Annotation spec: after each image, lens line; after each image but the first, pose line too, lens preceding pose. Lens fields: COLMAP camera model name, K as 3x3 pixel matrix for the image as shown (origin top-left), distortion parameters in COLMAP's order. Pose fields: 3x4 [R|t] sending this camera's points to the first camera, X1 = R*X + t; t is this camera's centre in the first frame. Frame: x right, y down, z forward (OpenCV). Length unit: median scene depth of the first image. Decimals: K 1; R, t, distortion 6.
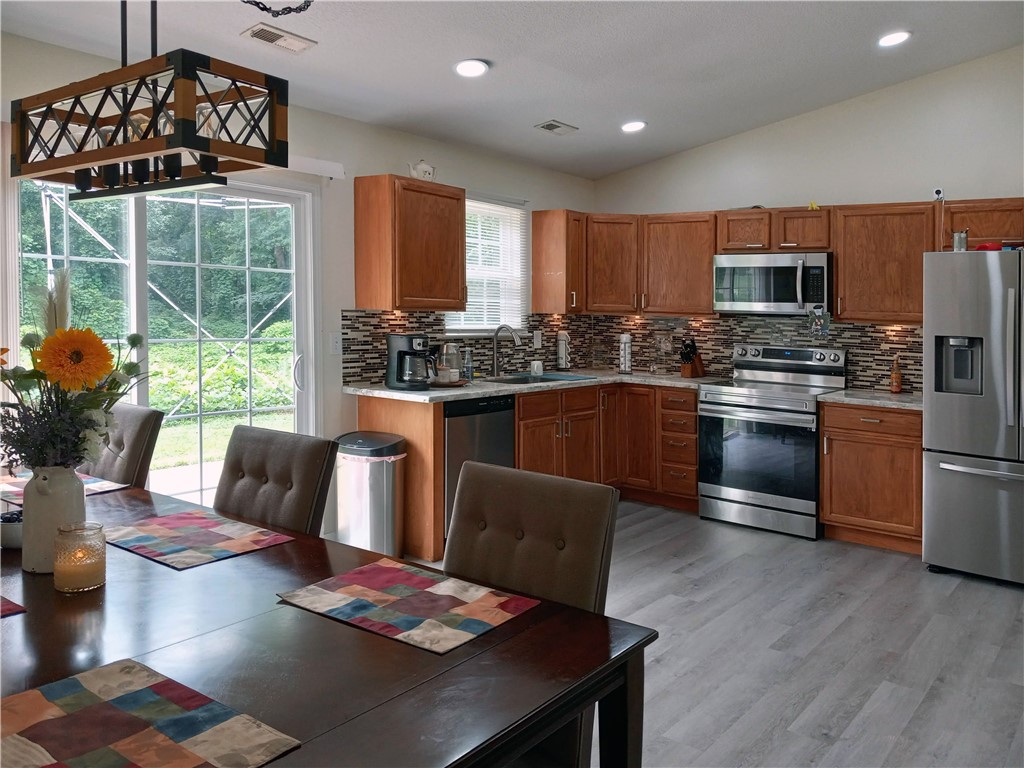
lens RADIAL K [[806.3, 0, 512.0], [0, 806.3, 384.0], [0, 0, 1]] dist [0.000011, -0.009096]
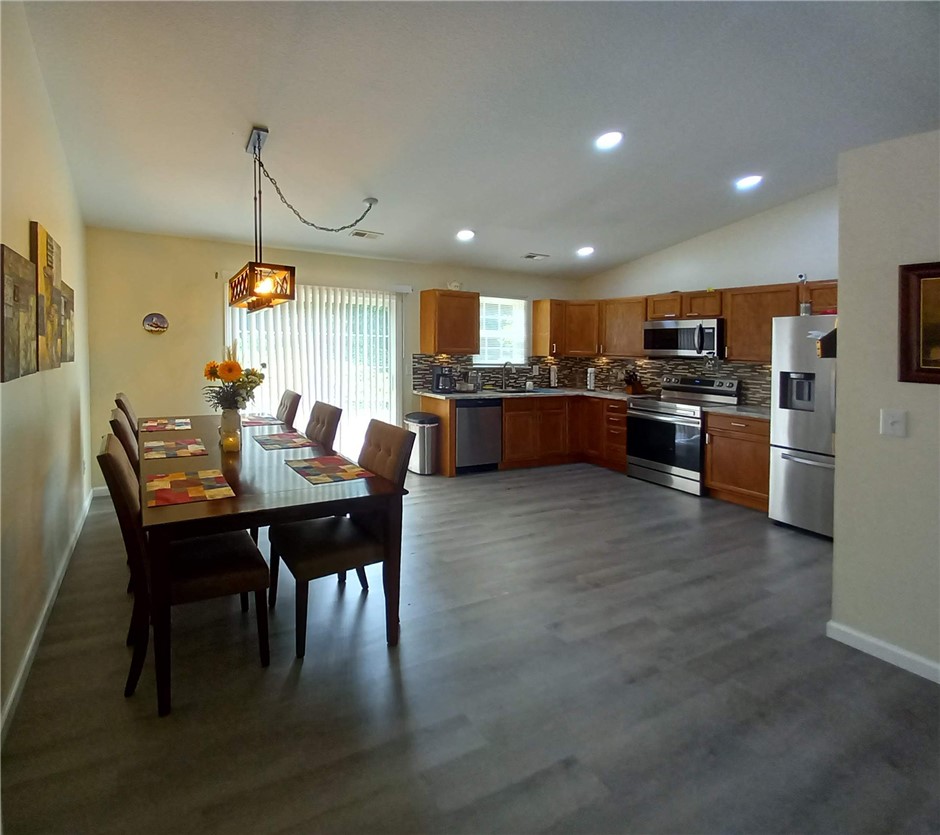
lens RADIAL K [[500.6, 0, 470.1], [0, 500.6, 406.7], [0, 0, 1]] dist [-0.000930, 0.000427]
pose [[0.914670, 0.044584, -0.401735, 0.354559], [-0.039028, 0.998996, 0.022007, 0.008726], [0.402313, -0.004450, 0.915491, -0.107437]]
